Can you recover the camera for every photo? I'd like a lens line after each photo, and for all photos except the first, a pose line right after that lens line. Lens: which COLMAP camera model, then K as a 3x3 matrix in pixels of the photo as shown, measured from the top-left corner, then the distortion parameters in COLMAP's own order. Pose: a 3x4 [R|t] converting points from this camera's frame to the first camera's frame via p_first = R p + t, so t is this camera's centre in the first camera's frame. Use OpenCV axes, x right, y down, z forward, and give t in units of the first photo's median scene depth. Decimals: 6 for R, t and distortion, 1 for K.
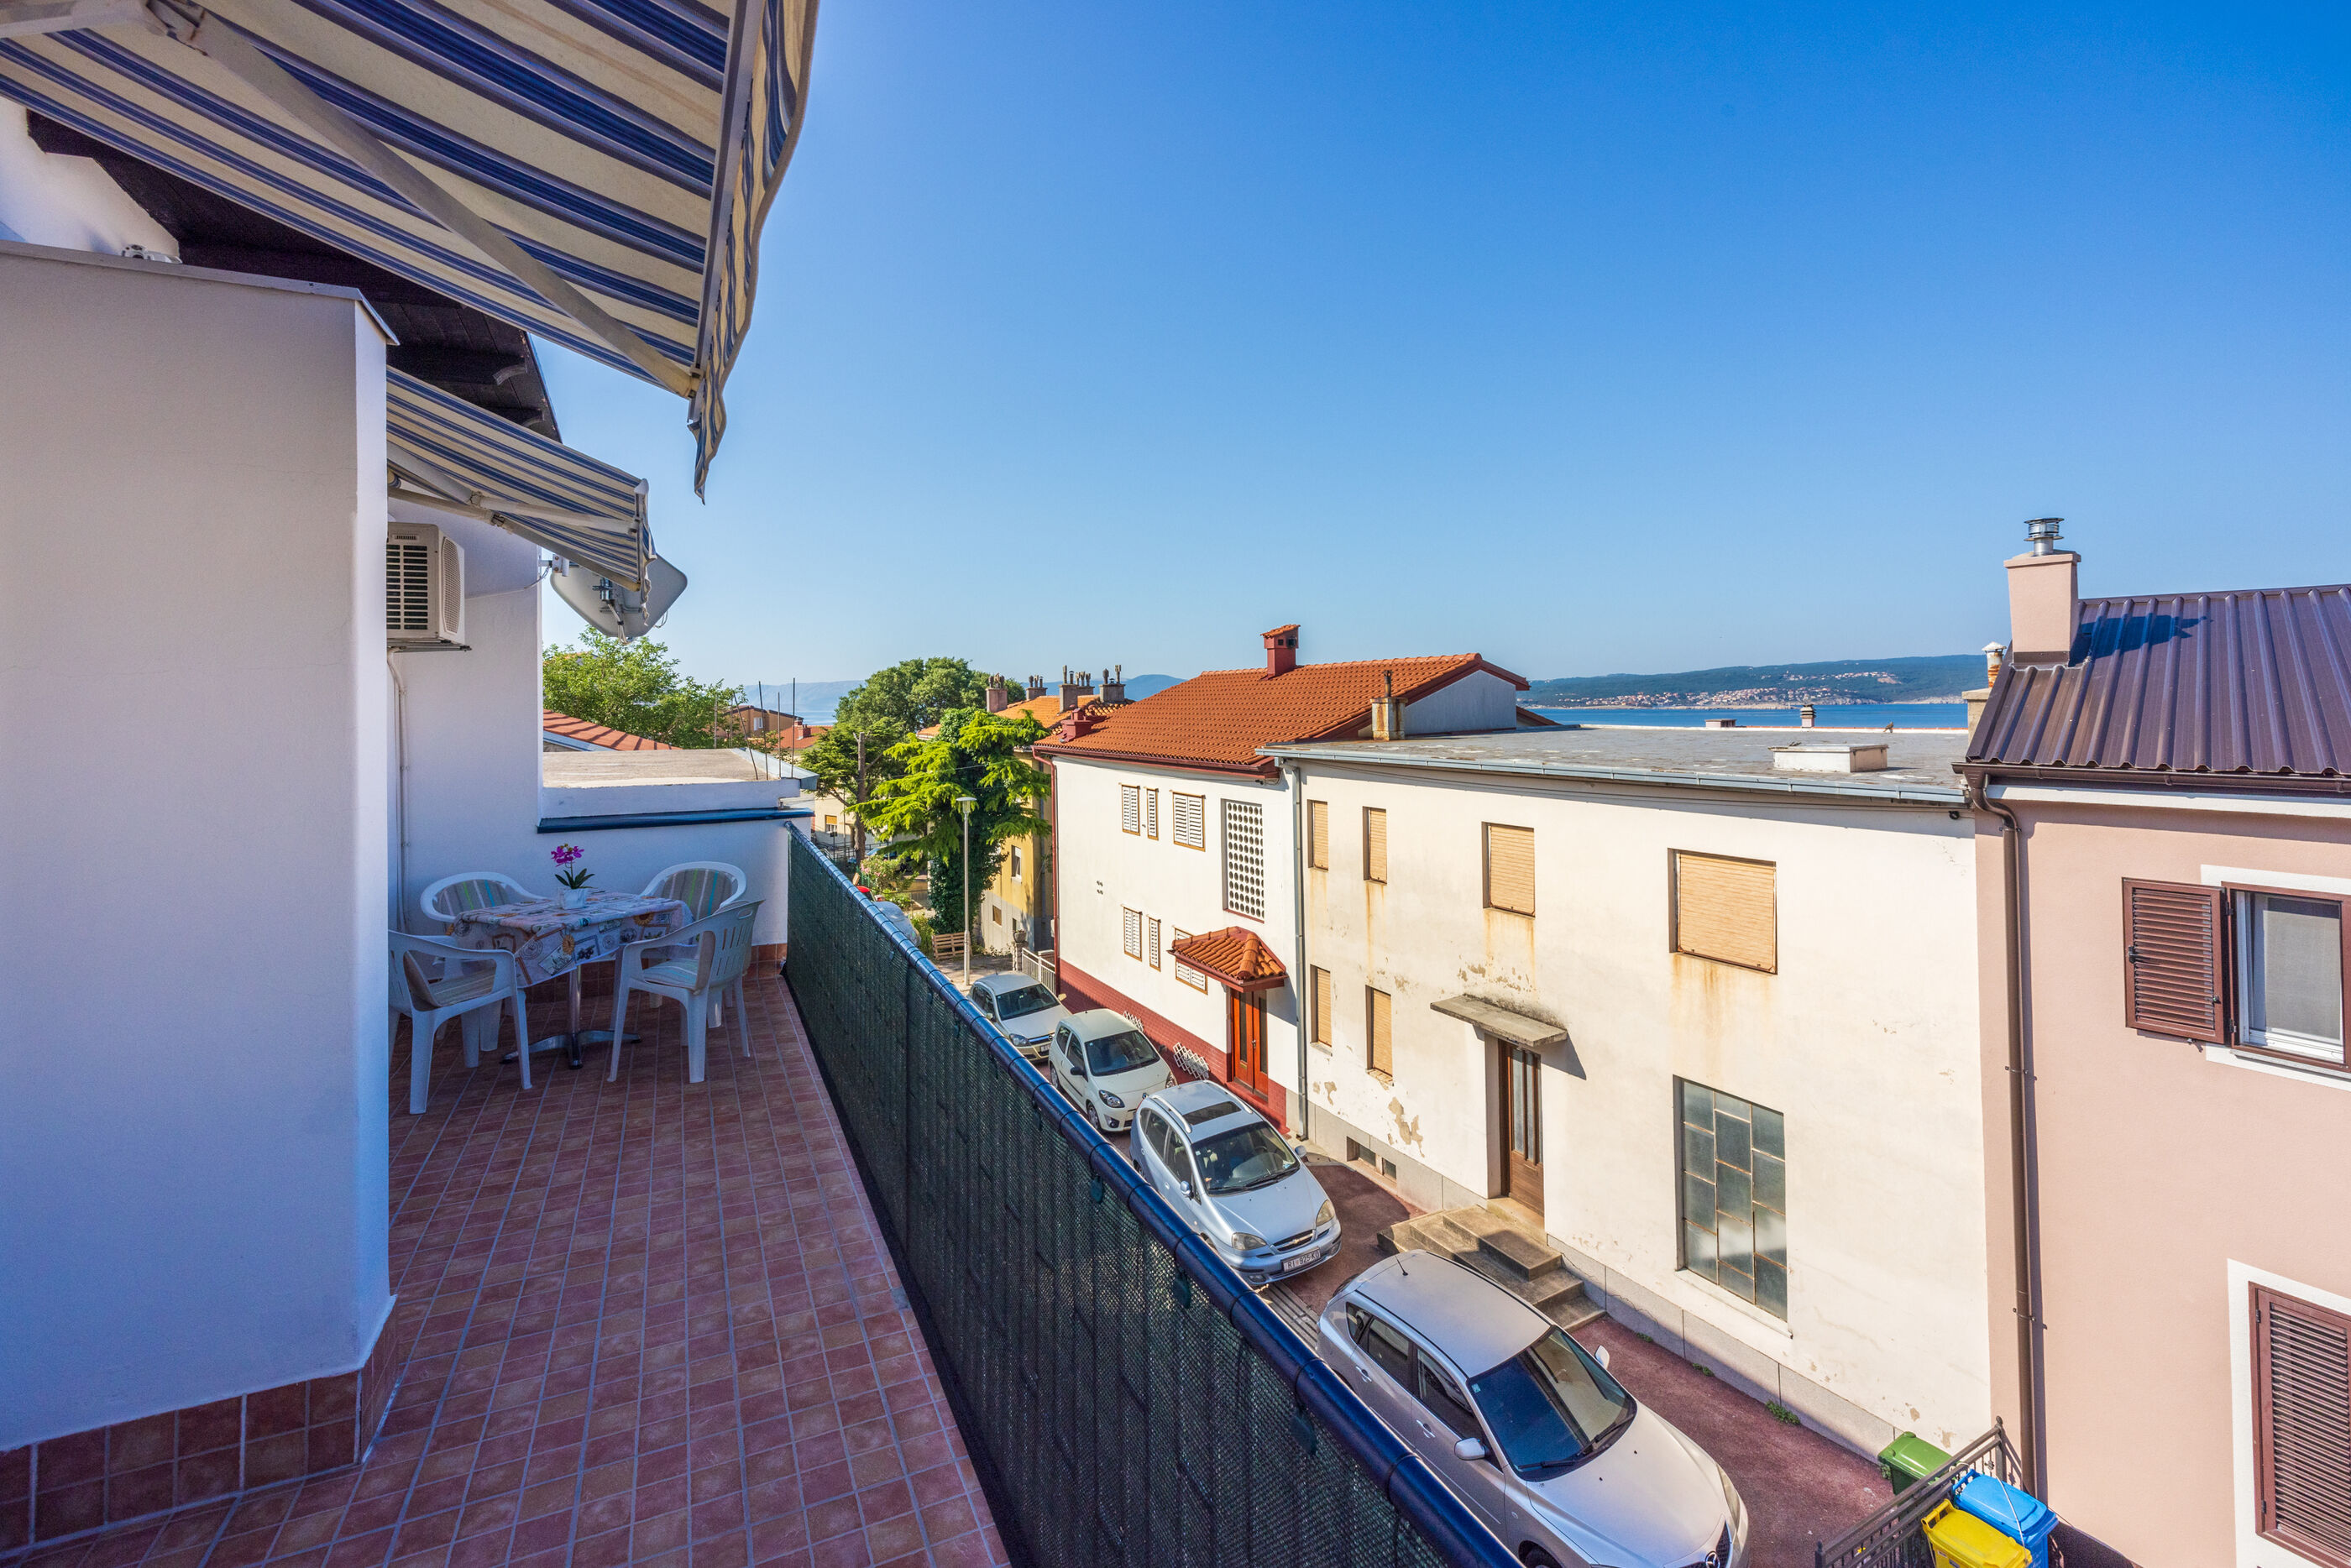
lens RADIAL K [[1092.0, 0, 1209.4], [0, 1092.0, 677.9], [0, 0, 1]] dist [-0.001991, 0.000467]
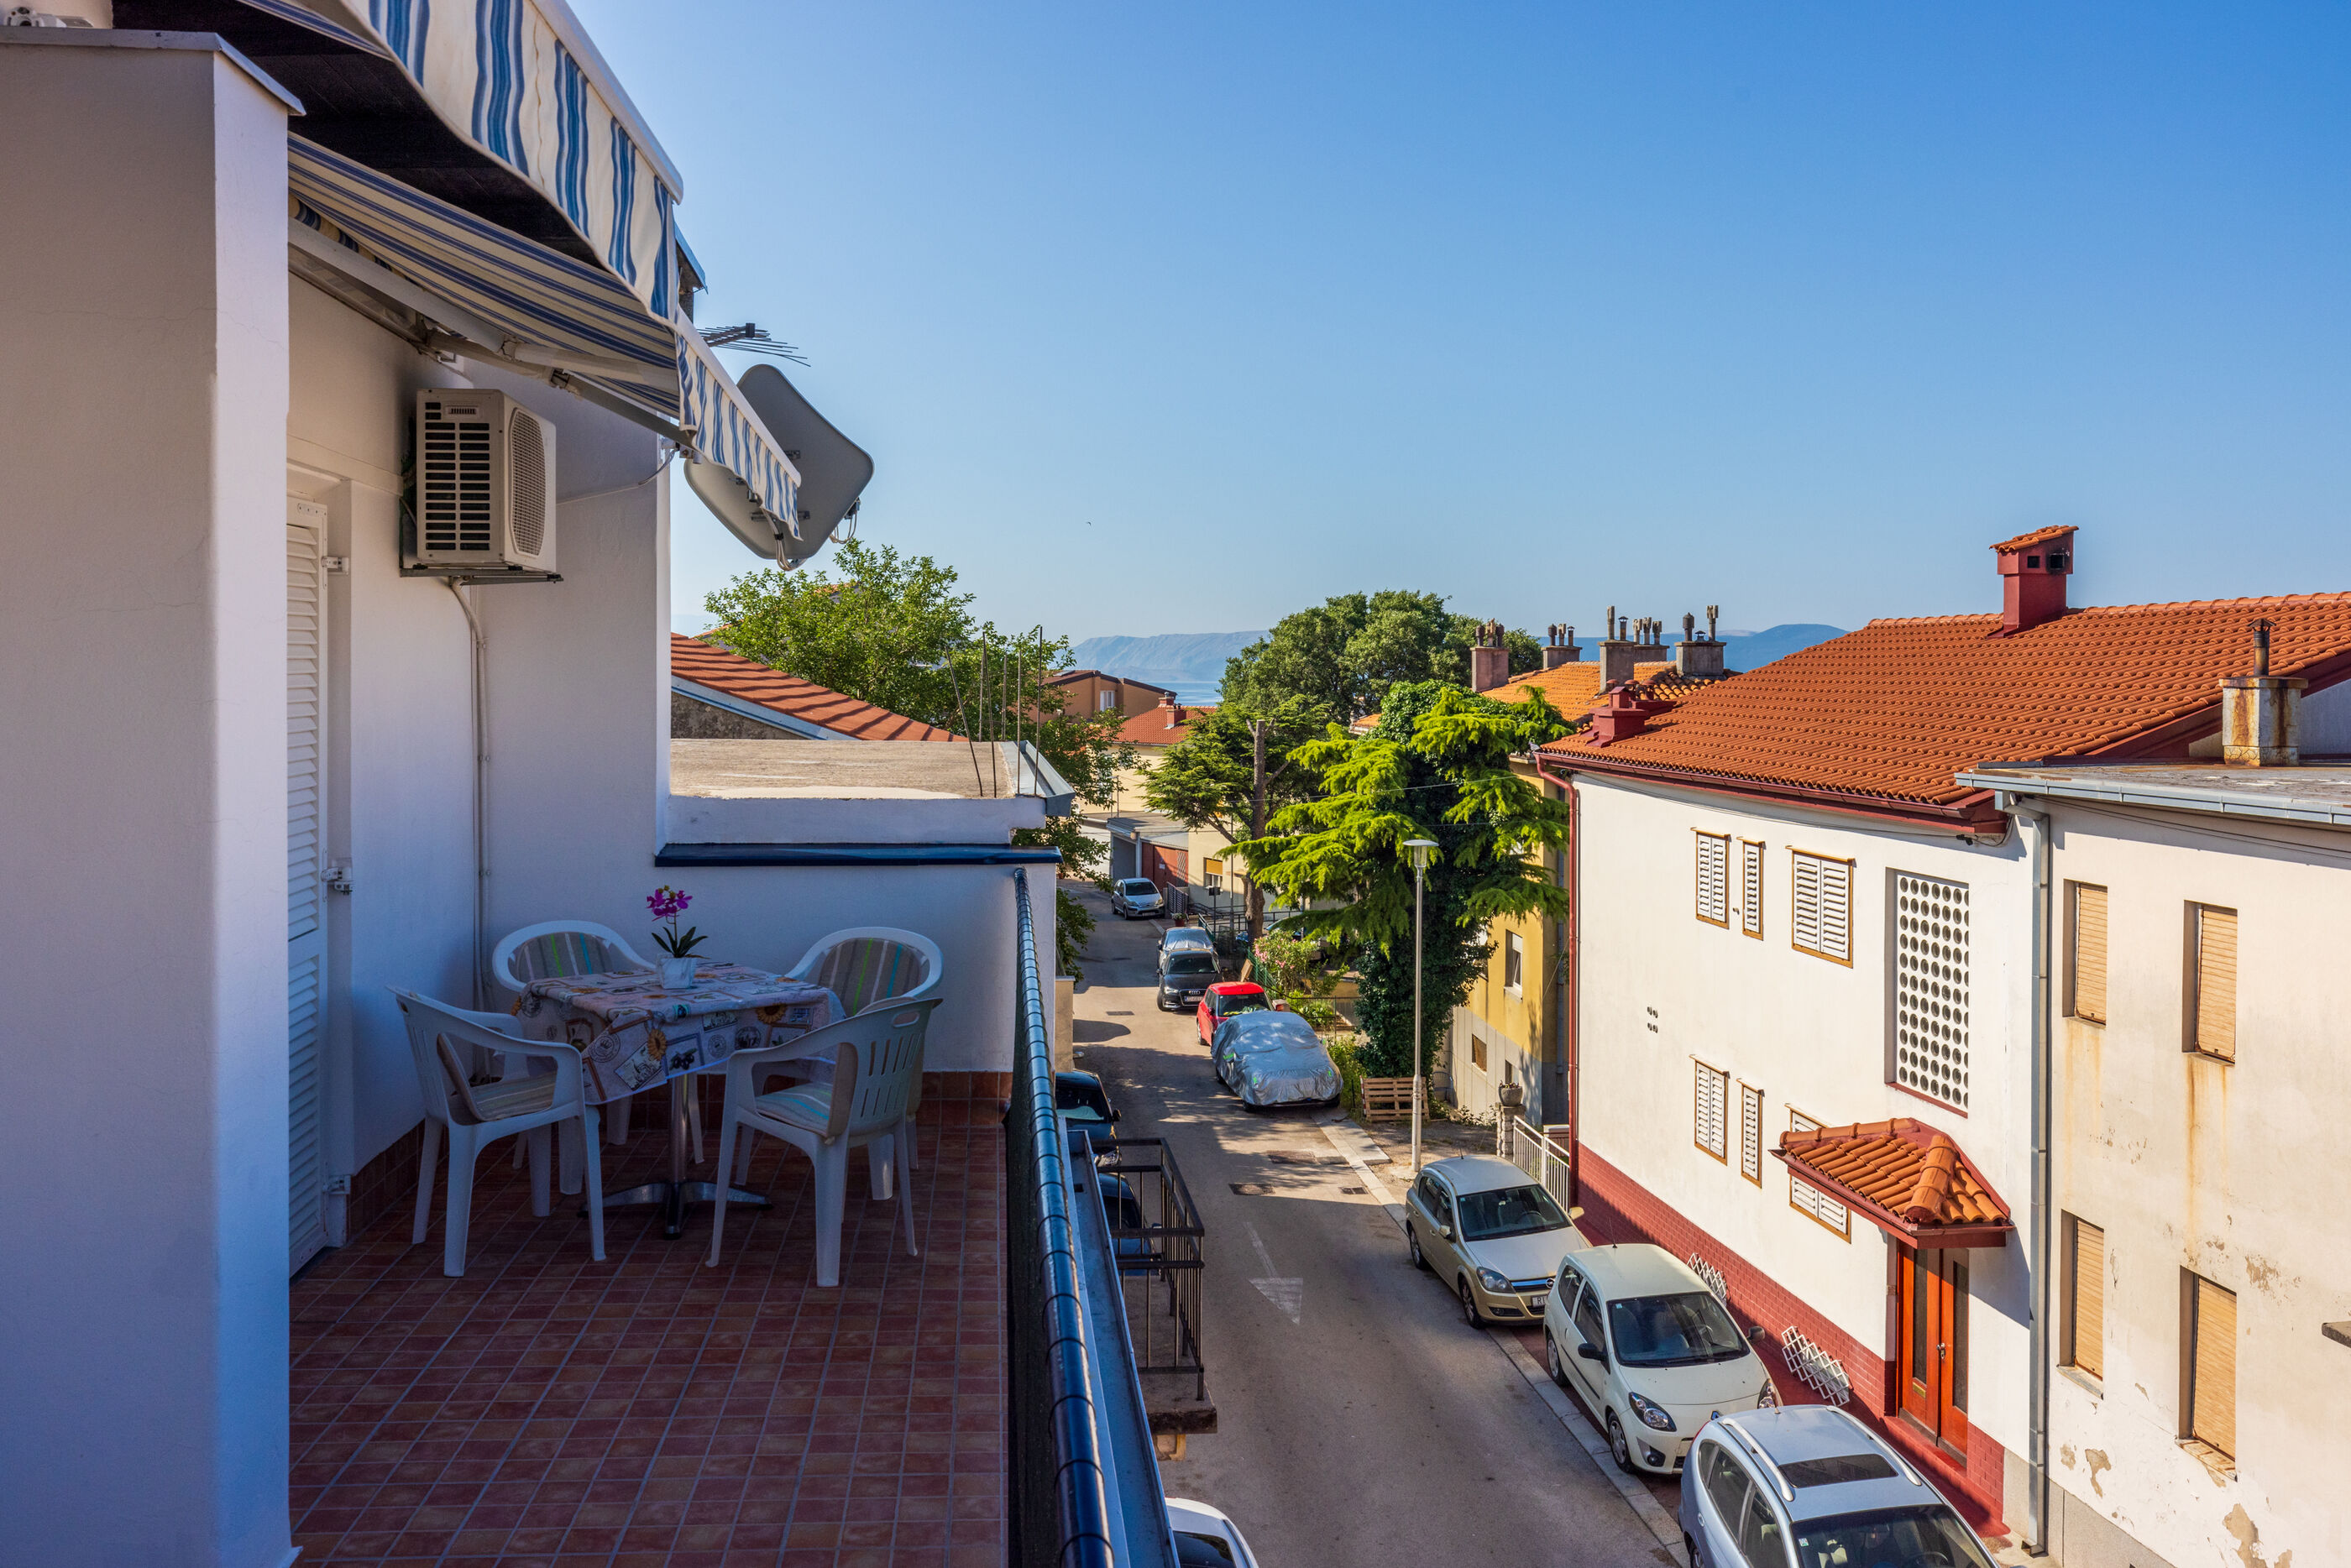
lens RADIAL K [[1956.5, 0, 1115.8], [0, 1956.5, 688.2], [0, 0, 1]] dist [-0.003520, 0.003766]
pose [[0.923535, 0.019875, -0.382998, 0.028884], [-0.008014, 0.999438, 0.032539, -0.000809], [0.383430, -0.026981, 0.923176, 0.016987]]
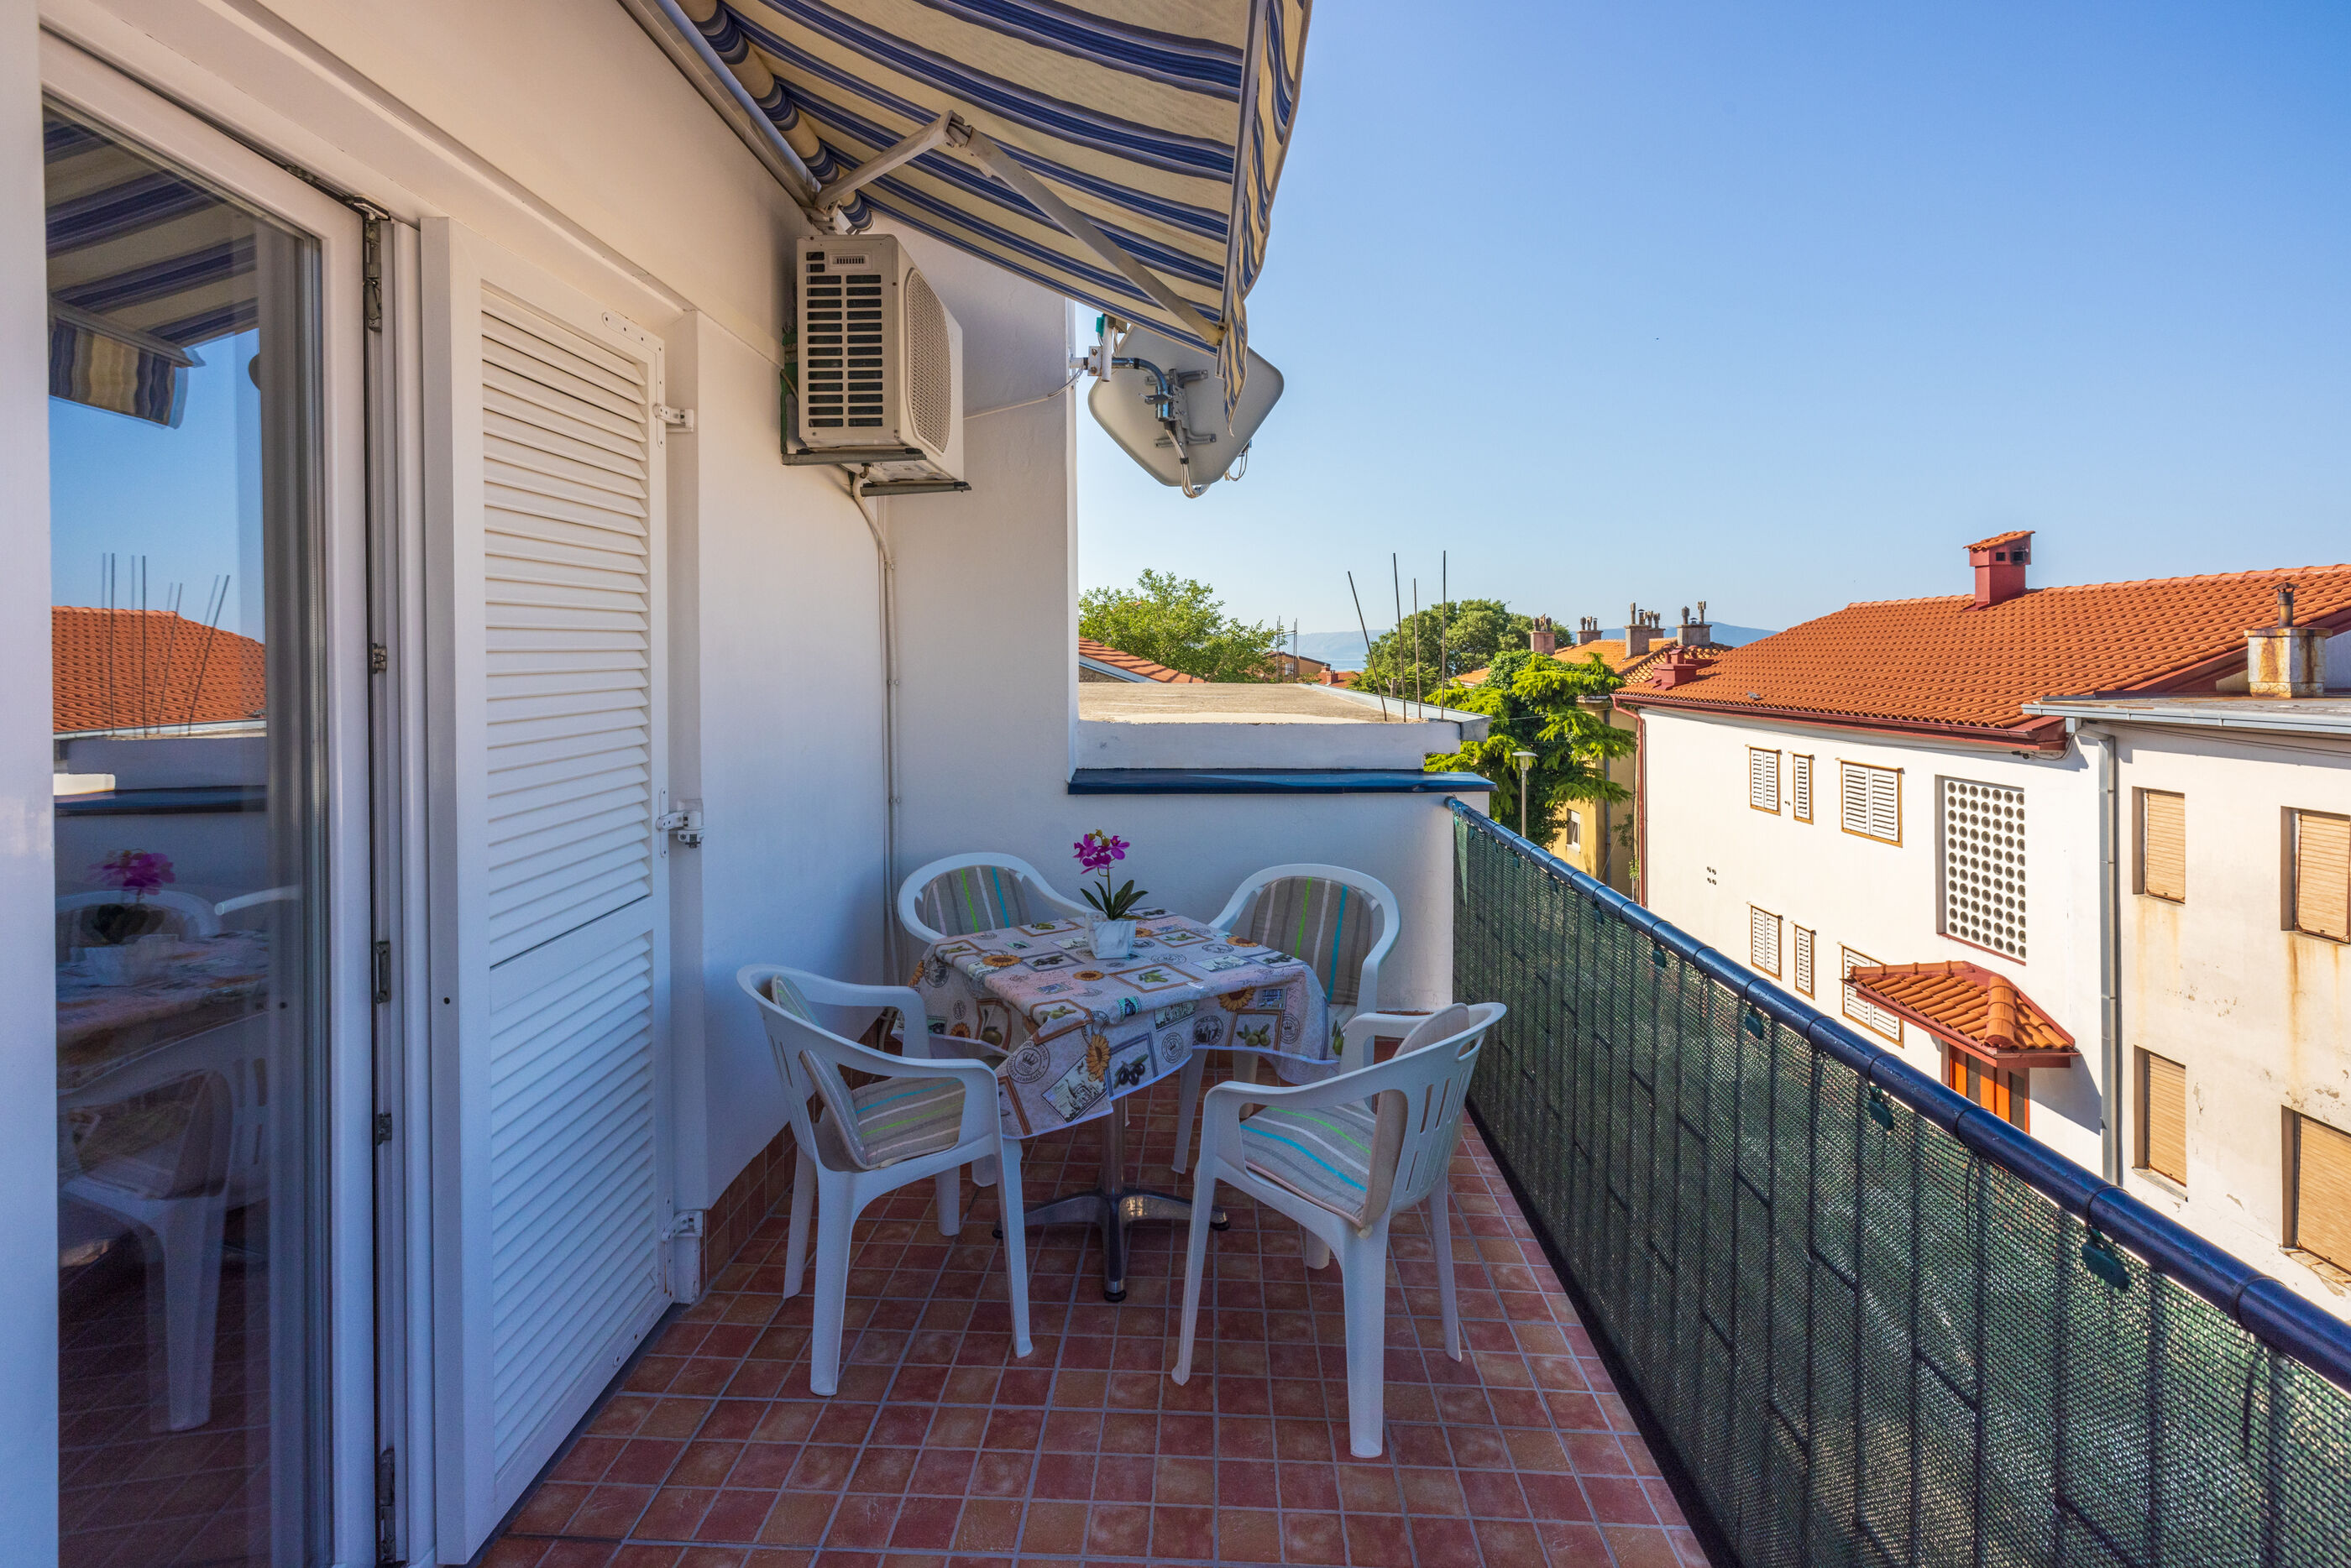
lens RADIAL K [[1092.0, 0, 1209.4], [0, 1092.0, 677.9], [0, 0, 1]] dist [-0.001991, 0.000467]
pose [[0.896059, 0.020176, -0.443475, -0.105961], [-0.000279, 0.998992, 0.044886, 0.019160], [0.443934, -0.040097, 0.895162, 0.189463]]
